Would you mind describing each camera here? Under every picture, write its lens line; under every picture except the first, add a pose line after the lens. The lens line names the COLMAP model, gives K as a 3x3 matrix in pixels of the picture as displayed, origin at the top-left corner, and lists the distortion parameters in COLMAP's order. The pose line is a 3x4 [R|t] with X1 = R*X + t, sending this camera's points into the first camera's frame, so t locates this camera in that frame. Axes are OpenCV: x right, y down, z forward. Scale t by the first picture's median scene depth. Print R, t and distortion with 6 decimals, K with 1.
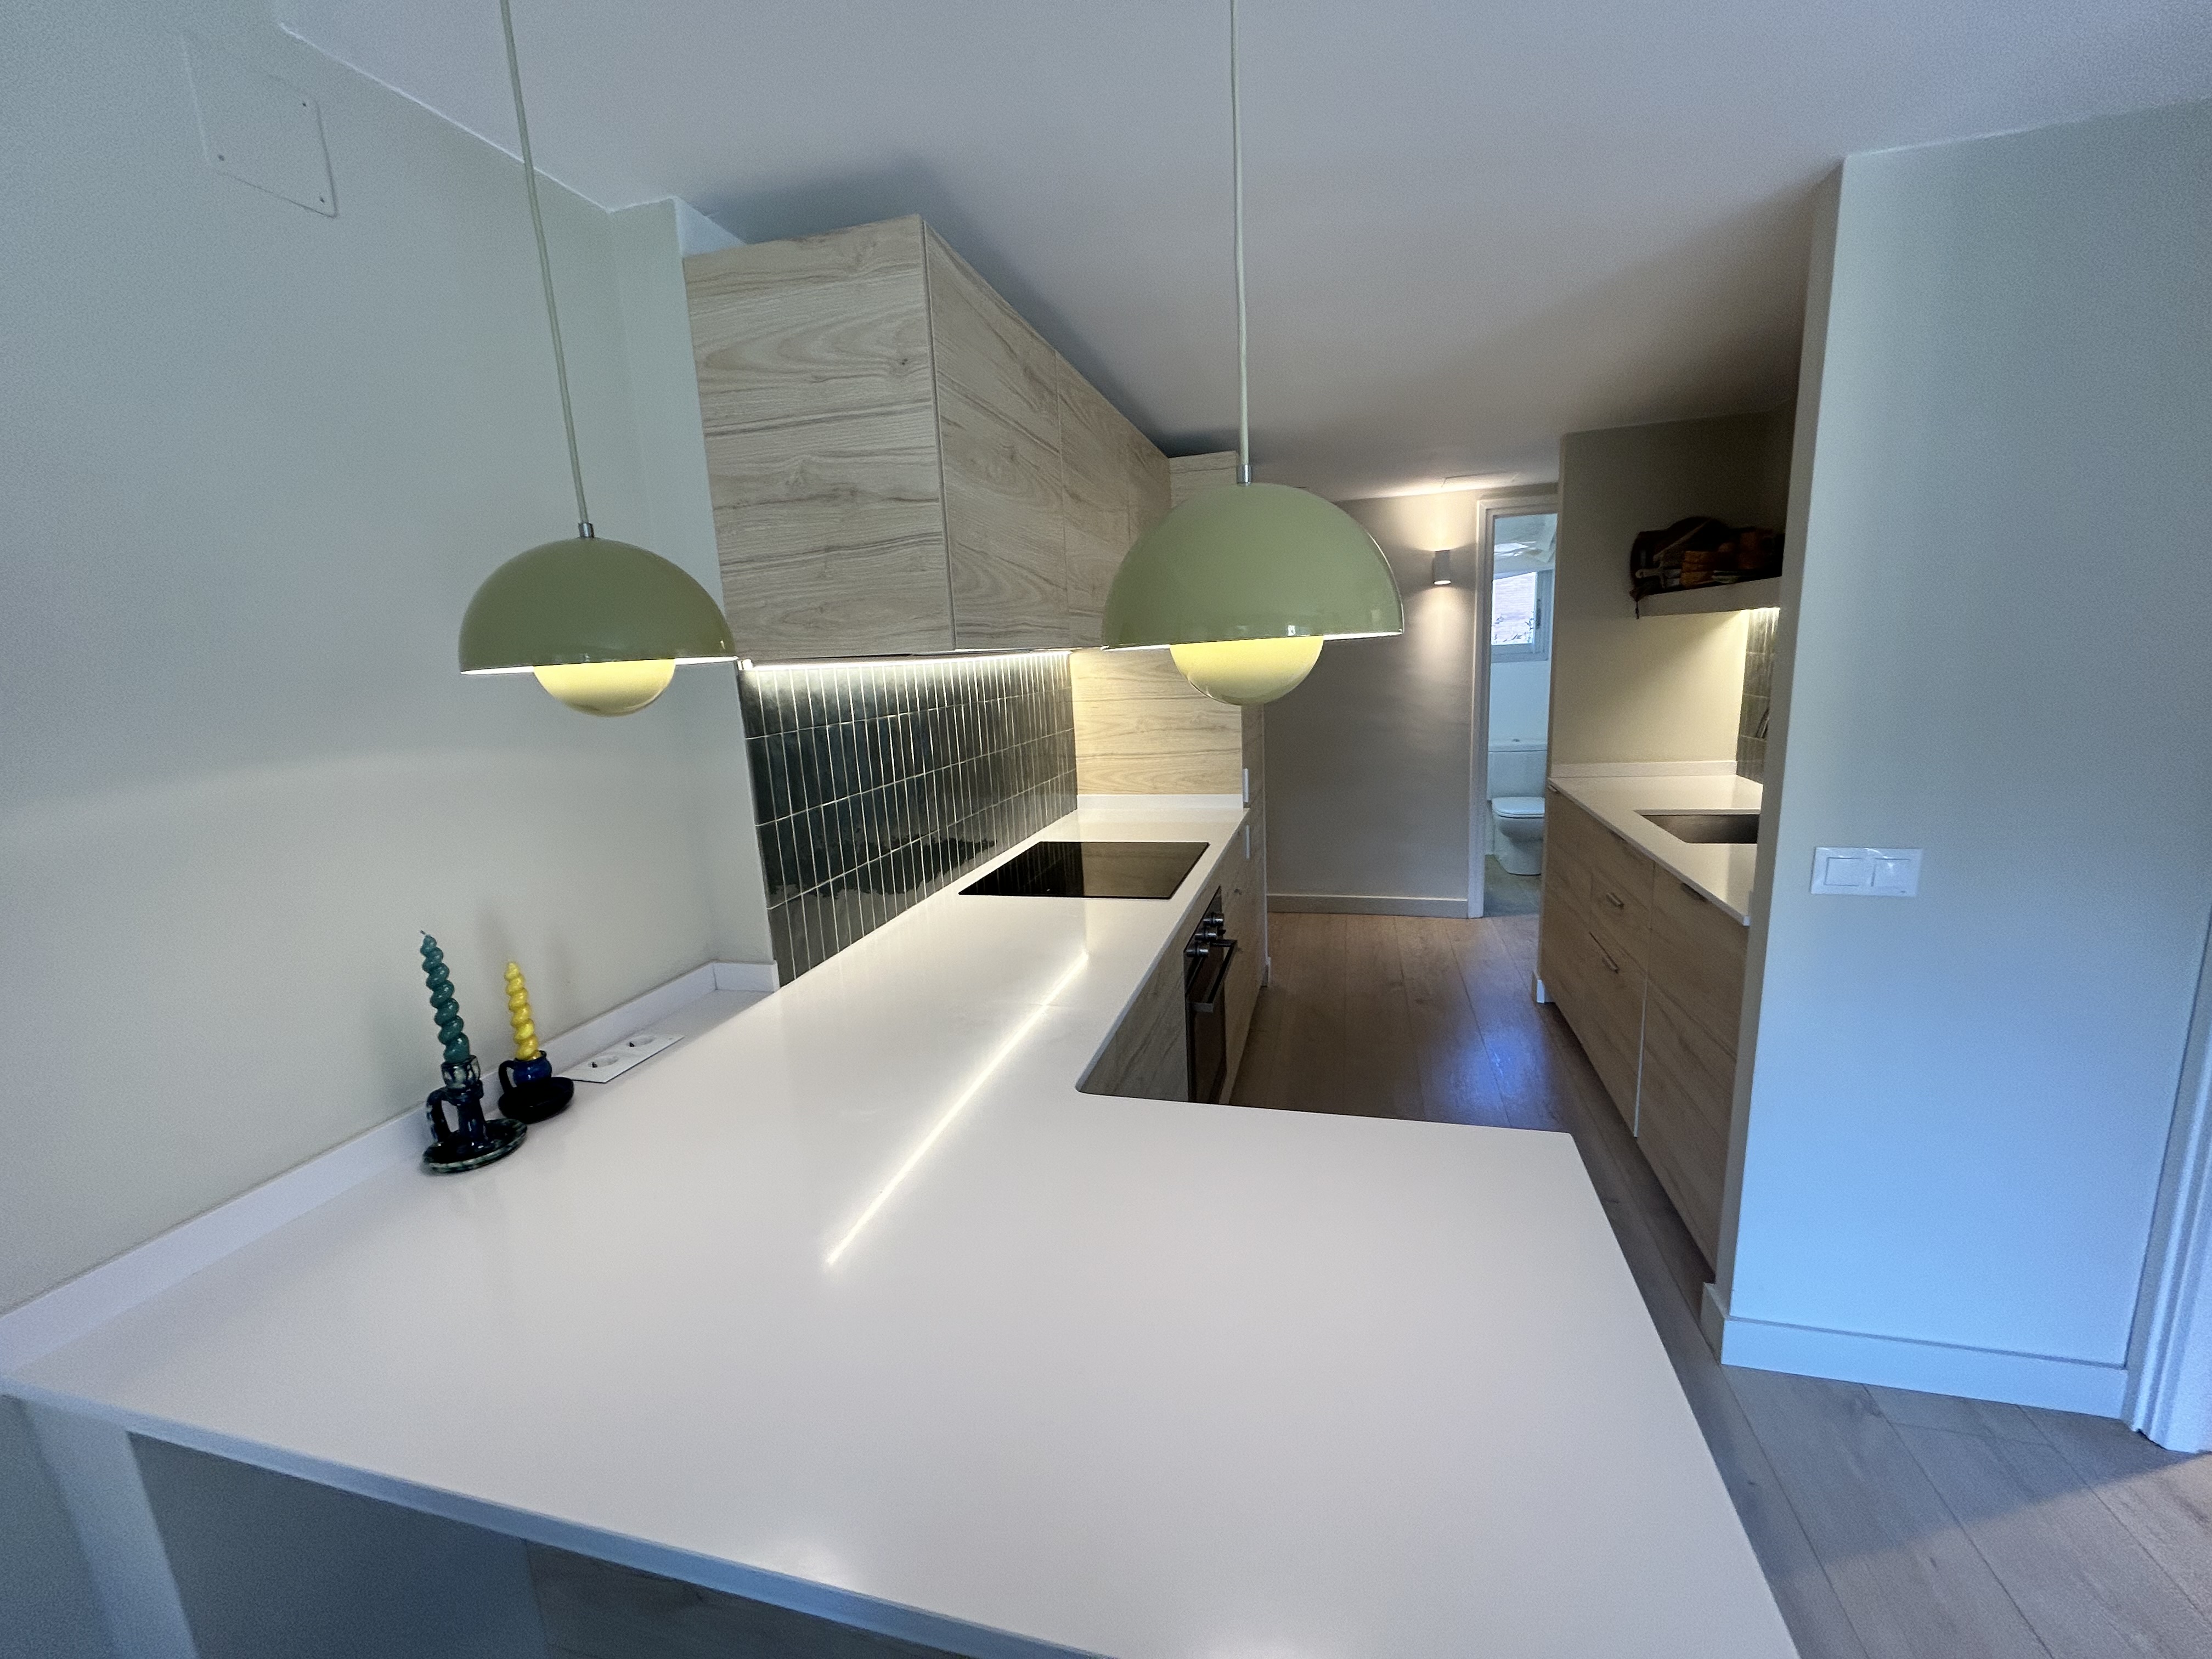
lens RADIAL K [[891.7, 0, 1114.3], [0, 891.7, 821.0], [0, 0, 1]] dist [0.000559, -0.000085]
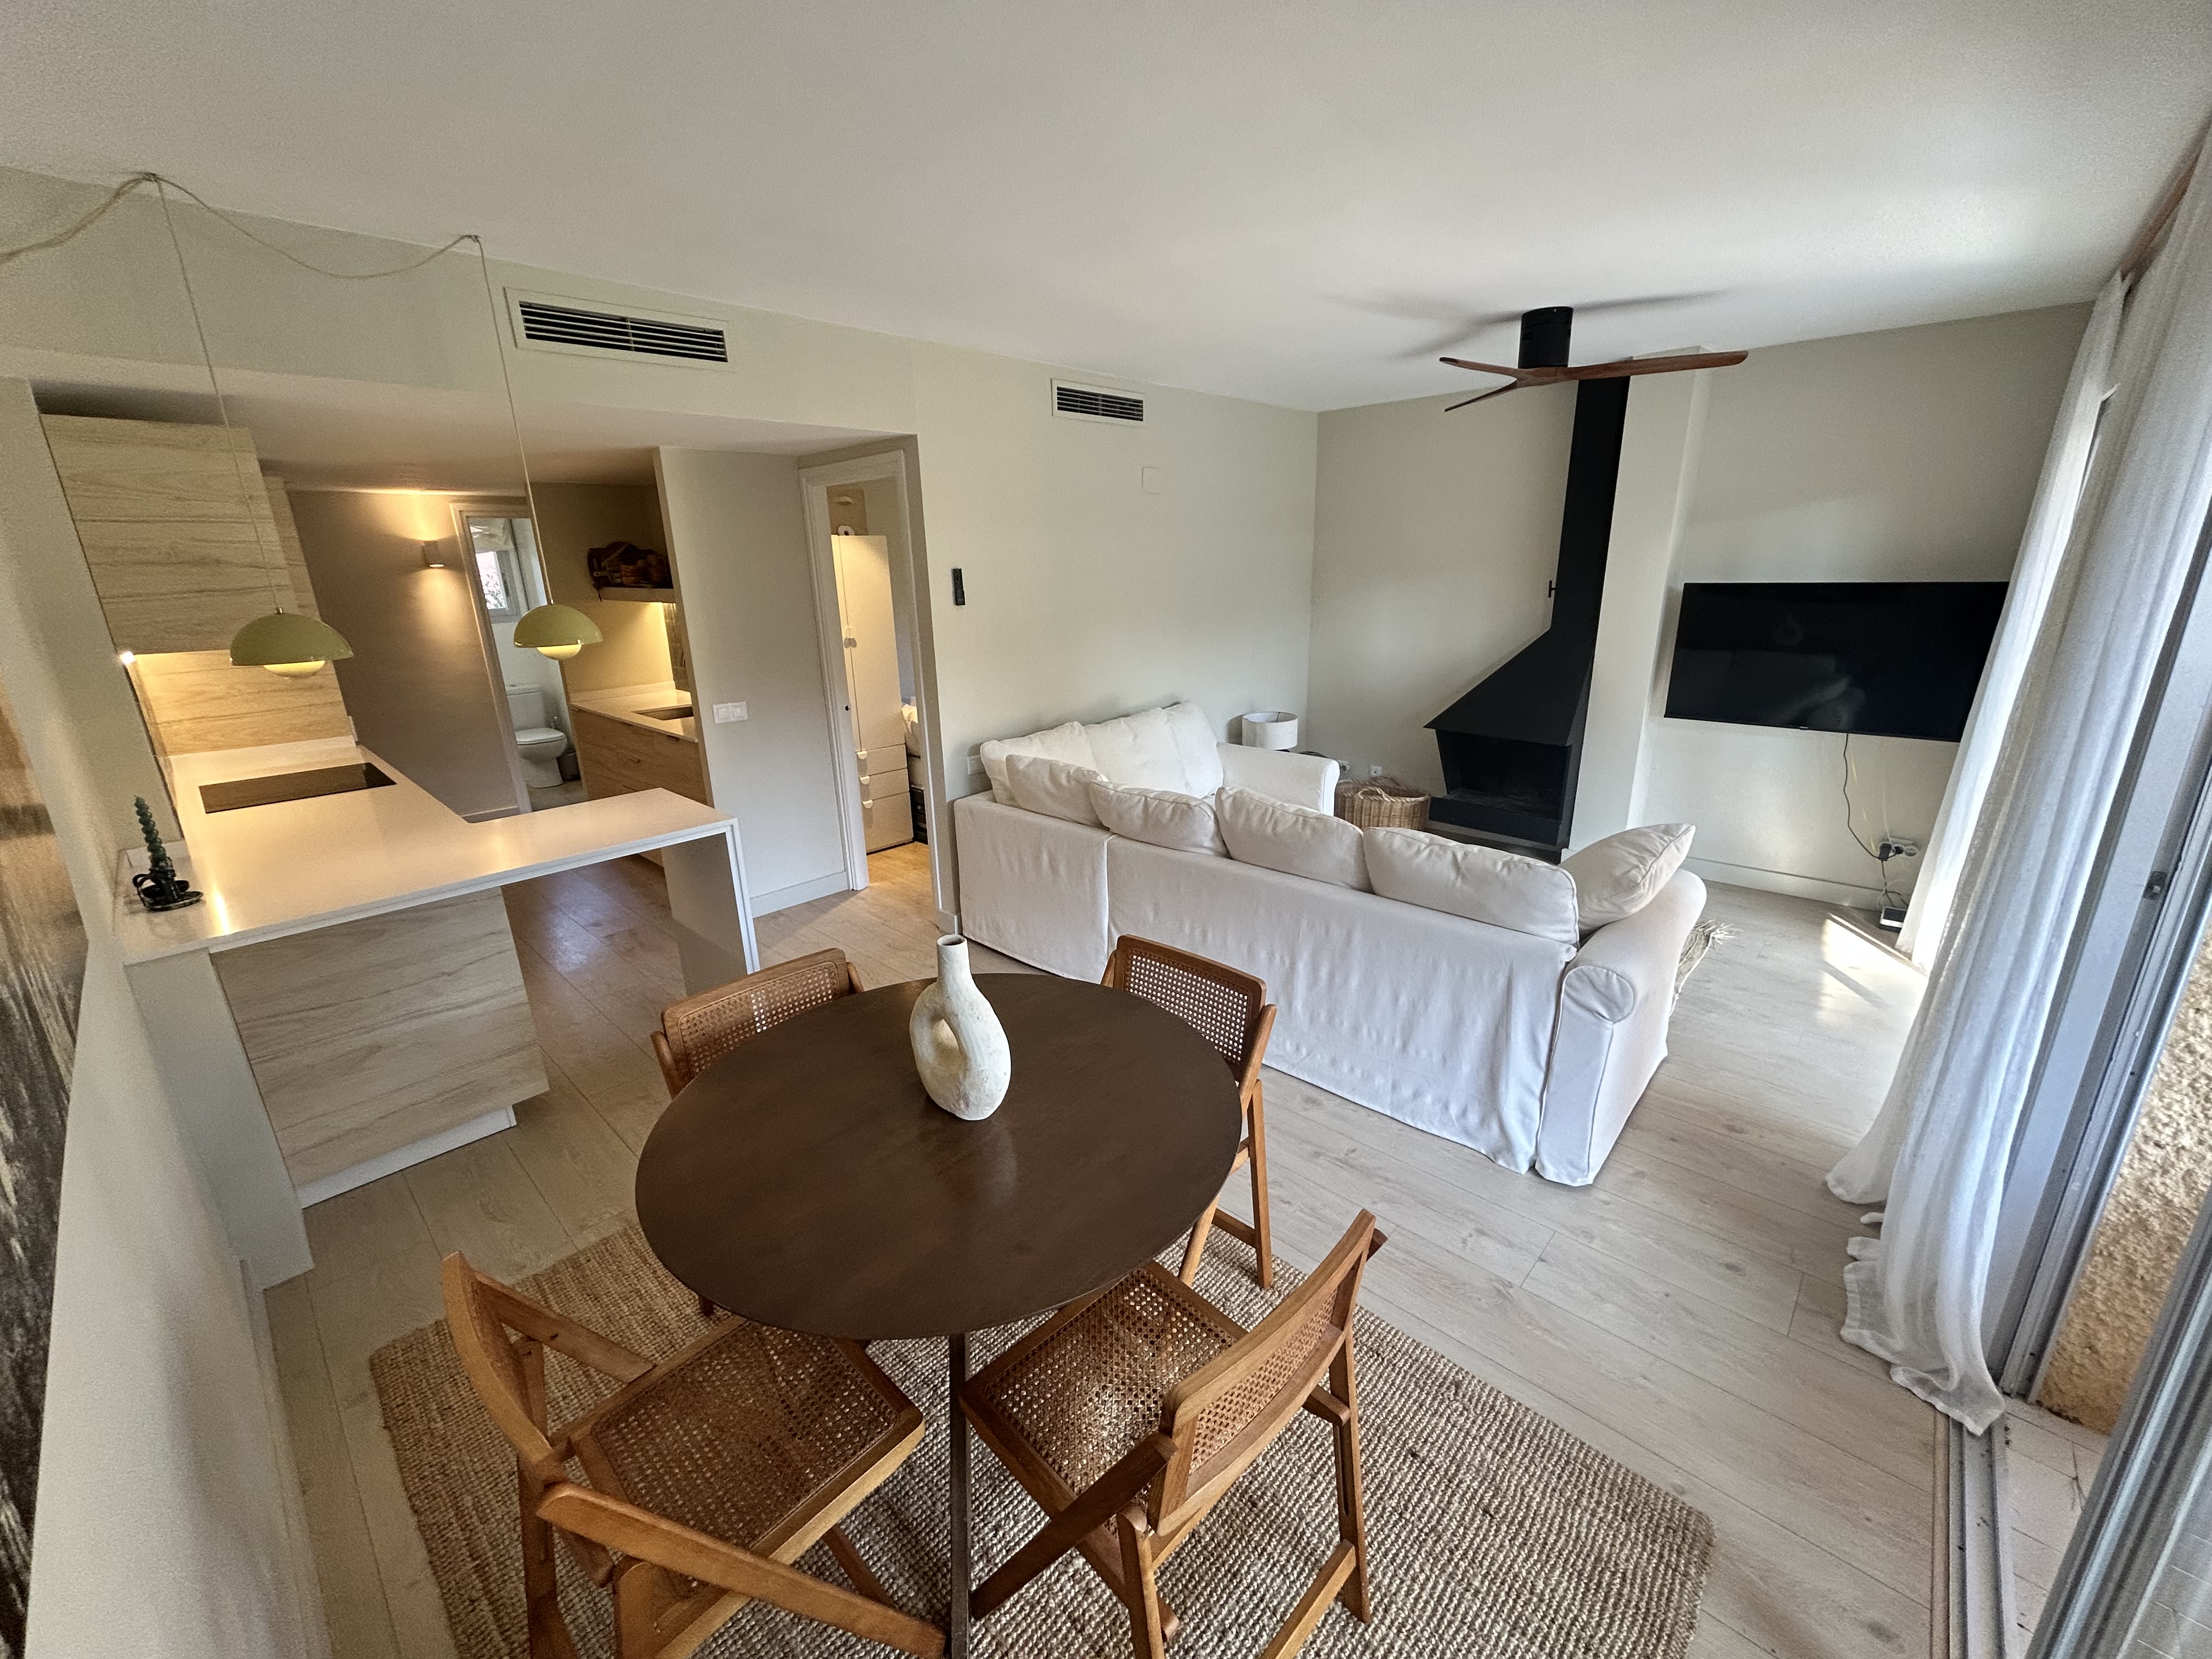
lens RADIAL K [[891.7, 0, 1107.3], [0, 891.7, 814.9], [0, 0, 1]] dist [0.000559, -0.000085]
pose [[0.481157, -0.209187, 0.851310, -0.479046], [0.164122, 0.975437, 0.146927, 0.077397], [-0.861134, 0.069023, 0.503670, -0.654097]]
